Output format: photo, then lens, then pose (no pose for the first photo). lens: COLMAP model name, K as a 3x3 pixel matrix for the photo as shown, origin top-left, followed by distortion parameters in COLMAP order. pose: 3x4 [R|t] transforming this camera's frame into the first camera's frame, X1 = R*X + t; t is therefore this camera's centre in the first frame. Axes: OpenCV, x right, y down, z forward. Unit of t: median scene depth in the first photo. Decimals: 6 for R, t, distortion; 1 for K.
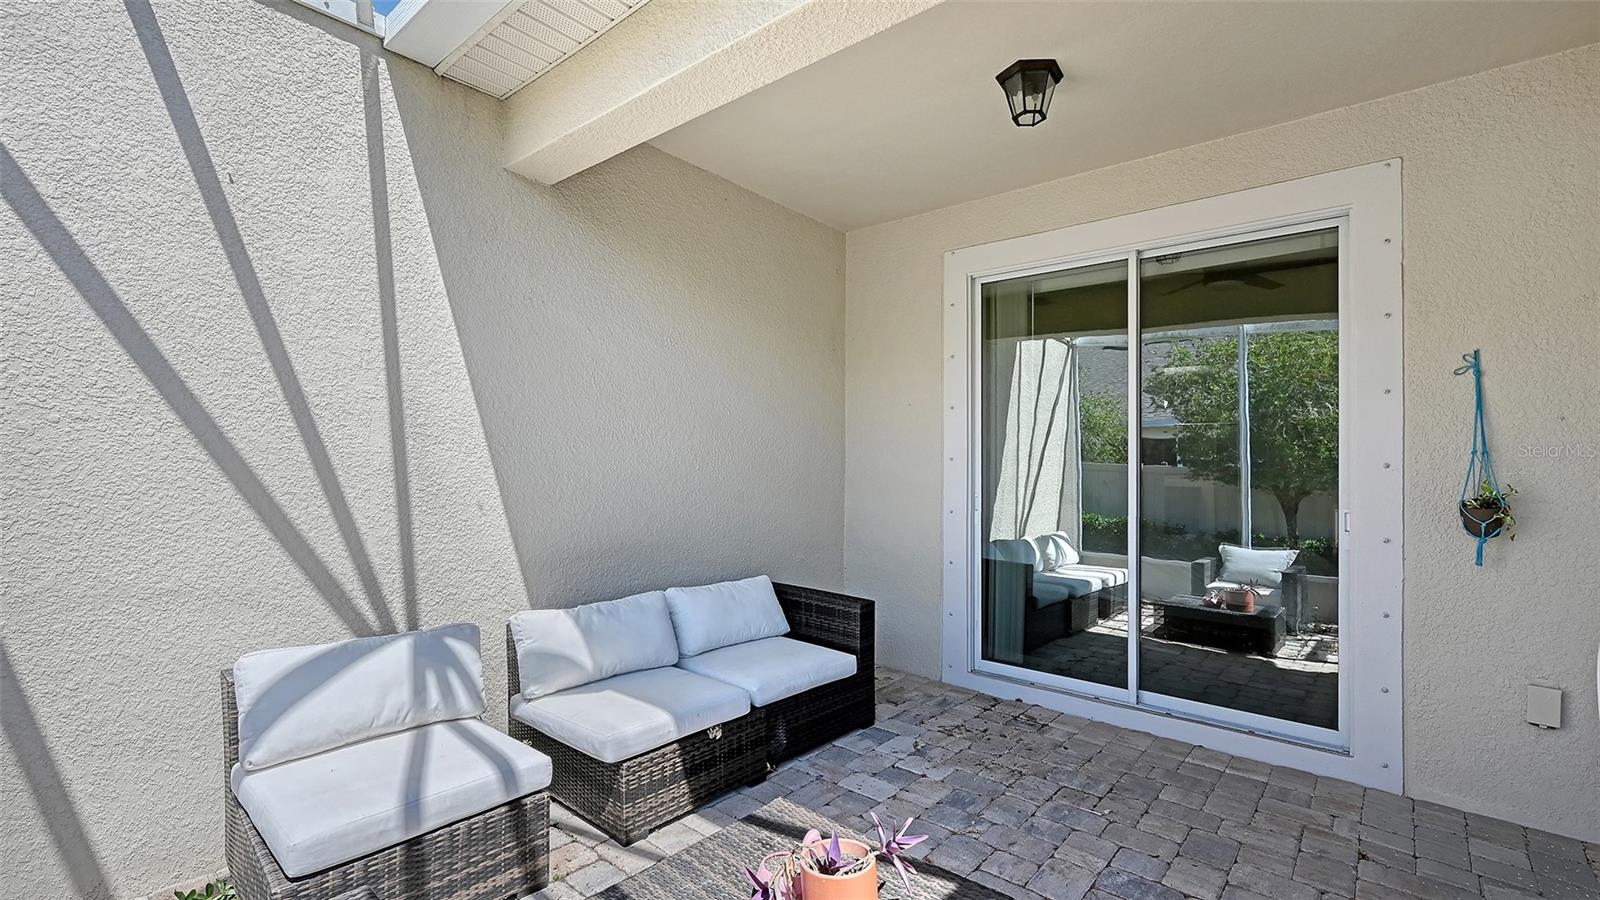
lens RADIAL K [[703.6, 0, 795.6], [0, 703.6, 451.5], [0, 0, 1]] dist [0.004248, 0.000214]
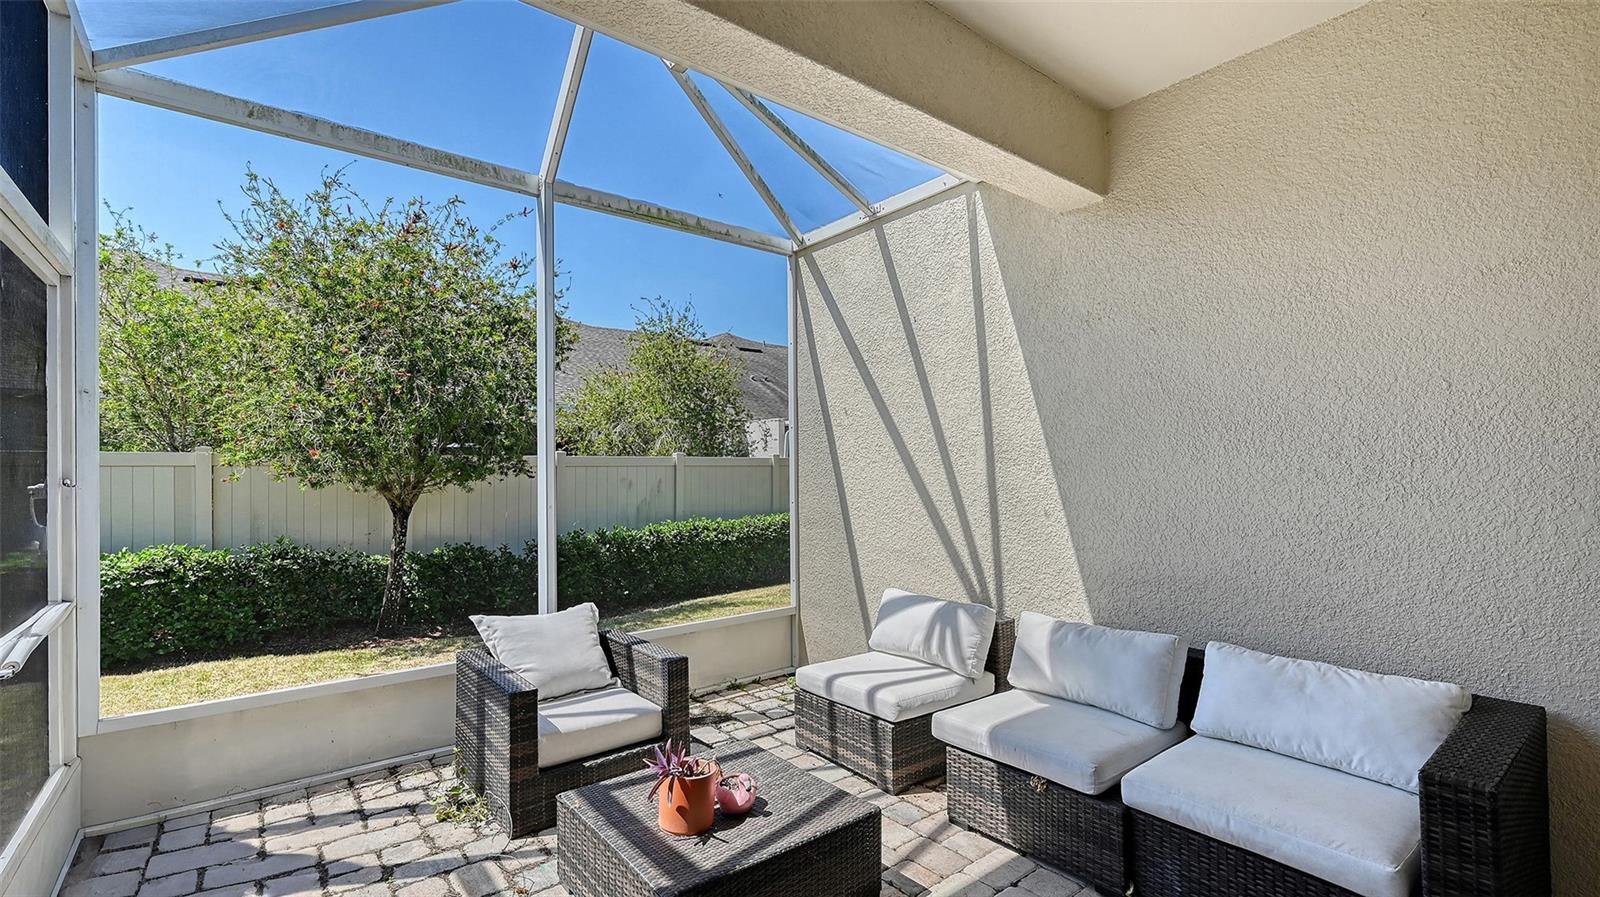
lens RADIAL K [[703.6, 0, 805.7], [0, 703.6, 464.1], [0, 0, 1]] dist [0.004248, 0.000214]
pose [[-0.178334, -0.026831, -0.983604, 0.854356], [0.029665, 0.999027, -0.032631, 0.018200], [0.983523, -0.034997, -0.177365, 0.918897]]
